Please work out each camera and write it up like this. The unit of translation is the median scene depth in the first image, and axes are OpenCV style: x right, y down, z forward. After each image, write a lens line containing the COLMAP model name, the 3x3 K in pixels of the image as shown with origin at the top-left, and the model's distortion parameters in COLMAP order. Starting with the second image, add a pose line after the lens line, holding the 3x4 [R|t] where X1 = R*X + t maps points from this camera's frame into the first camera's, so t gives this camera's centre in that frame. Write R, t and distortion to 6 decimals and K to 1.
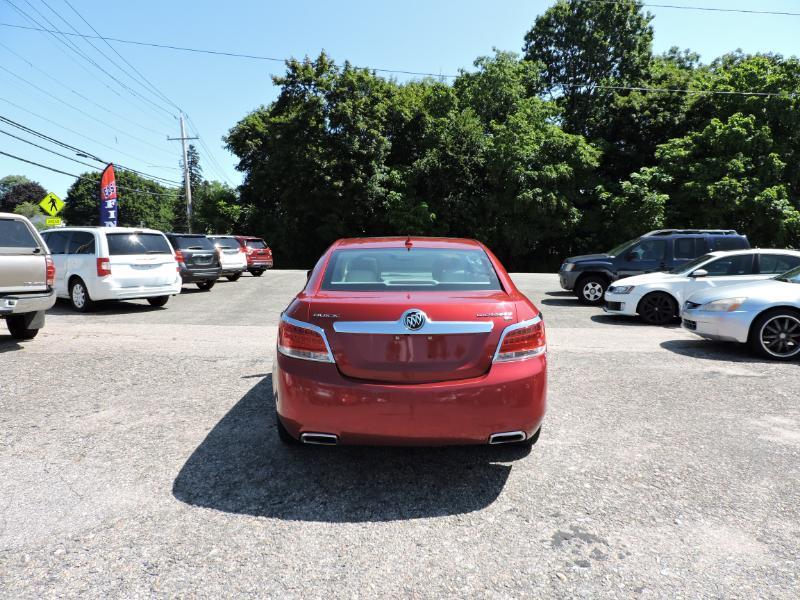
lens RADIAL K [[563.0, 0, 403.7], [0, 563.0, 294.2], [0, 0, 1]] dist [-0.014620, -0.006989]
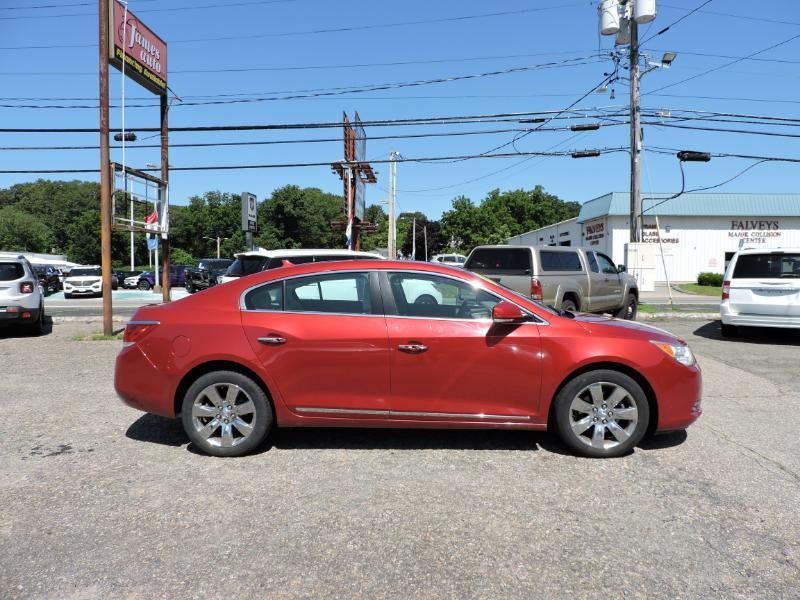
lens RADIAL K [[563.0, 0, 405.4], [0, 563.0, 296.0], [0, 0, 1]] dist [-0.014620, -0.006989]
pose [[-0.063193, 0.042997, -0.997075, 0.123629], [-0.079299, 0.995696, 0.047963, -0.011131], [0.994846, 0.082098, -0.059511, 0.138286]]
